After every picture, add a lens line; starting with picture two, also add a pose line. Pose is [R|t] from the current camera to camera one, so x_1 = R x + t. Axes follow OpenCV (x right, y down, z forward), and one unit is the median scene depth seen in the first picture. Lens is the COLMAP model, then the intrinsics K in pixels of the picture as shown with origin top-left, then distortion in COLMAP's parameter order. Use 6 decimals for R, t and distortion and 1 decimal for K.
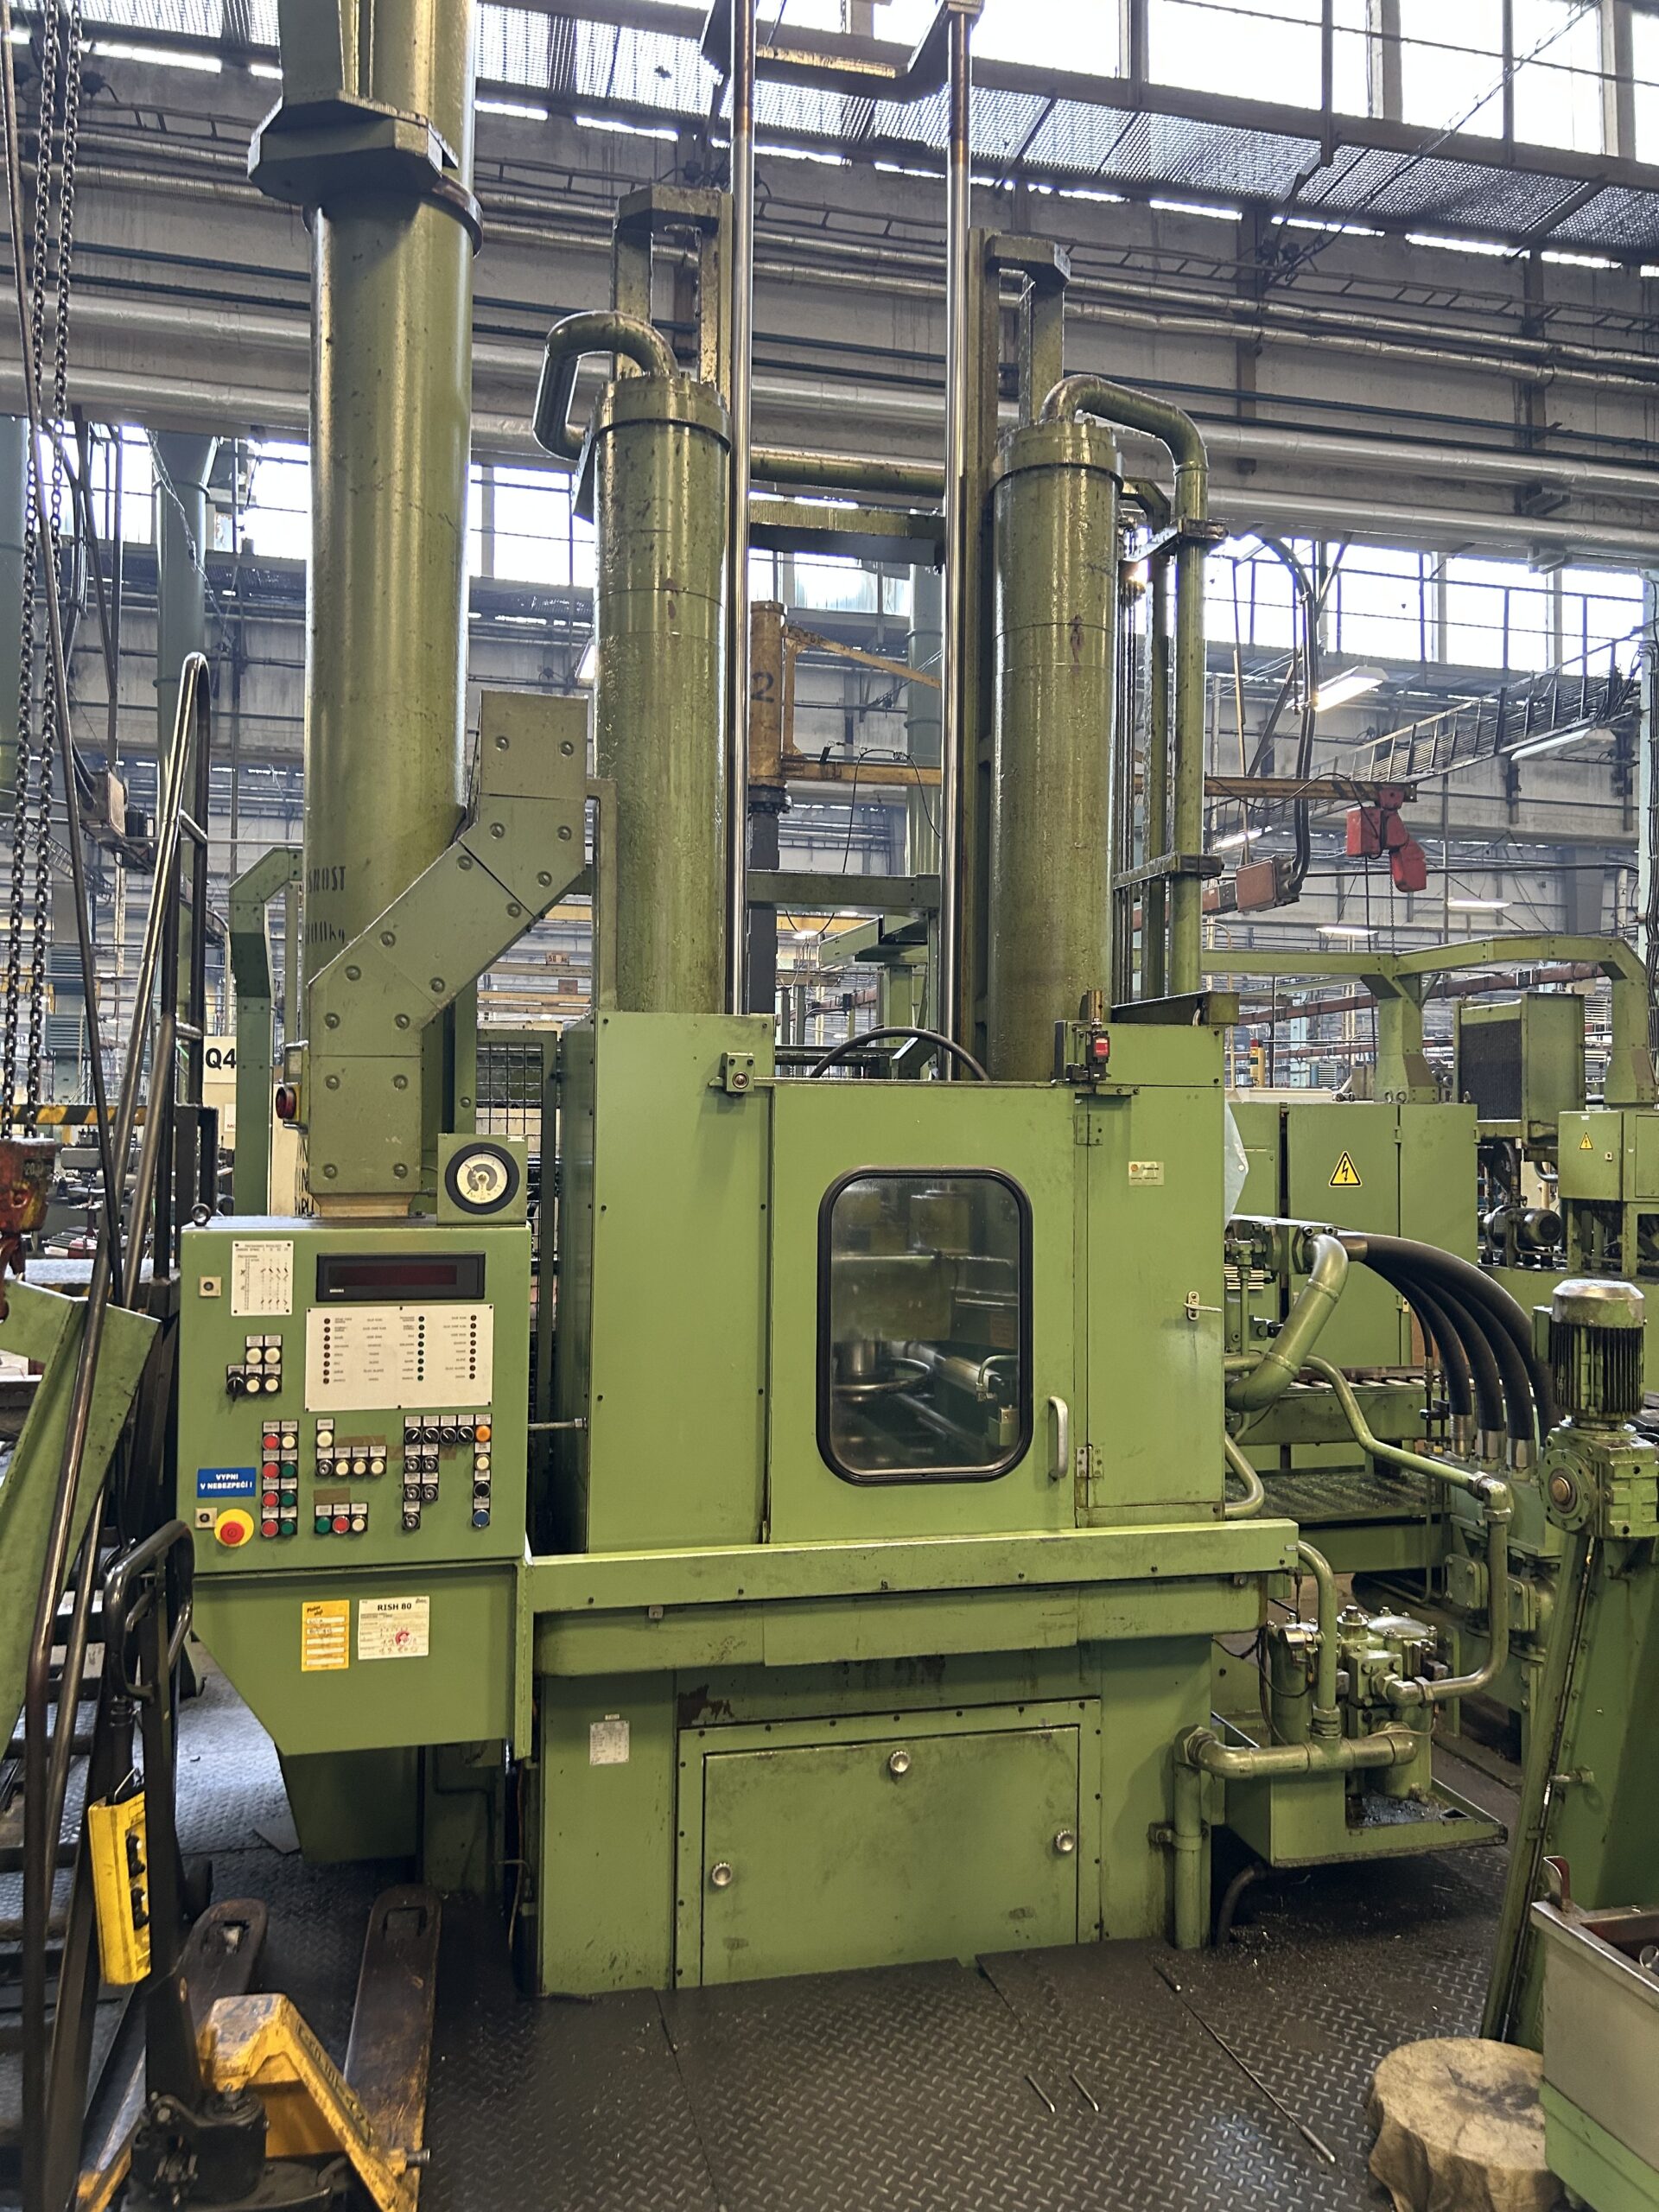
lens RADIAL K [[1671.5, 0, 830.3], [0, 1671.5, 1072.2], [0, 0, 1]] dist [0.050790, -0.062329]
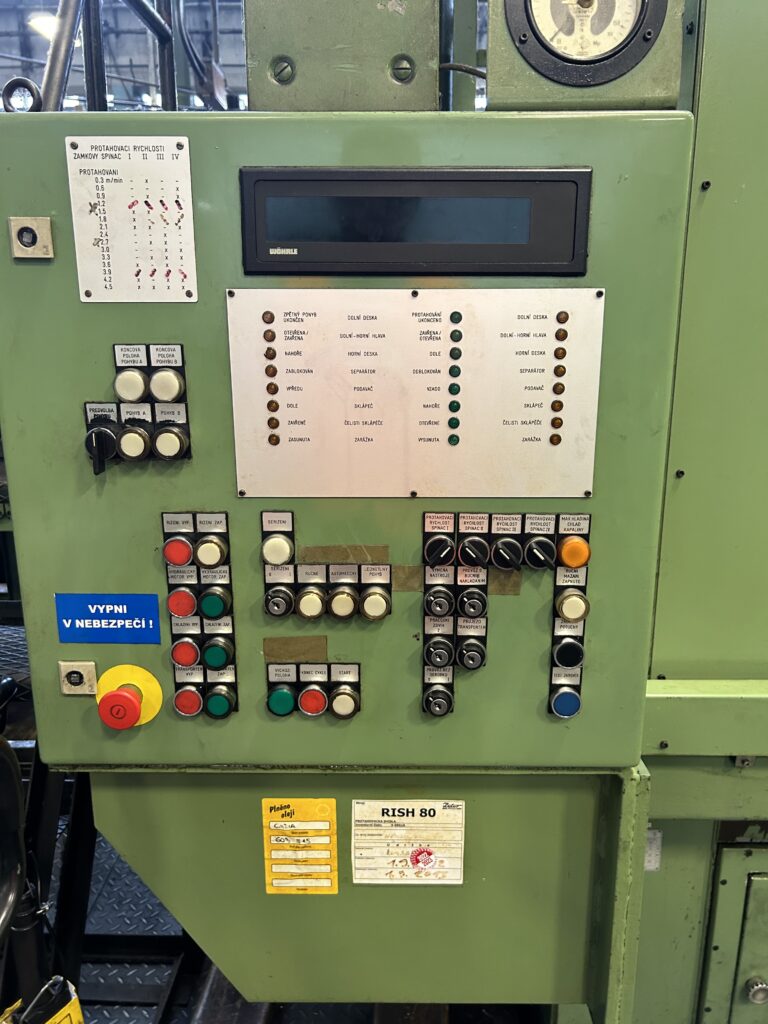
lens RADIAL K [[773.8, 0, 383.9], [0, 773.8, 512.8], [0, 0, 1]] dist [0.050790, -0.062329]
pose [[0.968822, 0.052088, -0.242222, -0.208325], [0.016951, 0.961424, 0.274549, 0.140128], [0.247179, -0.270095, 0.930565, 0.777847]]
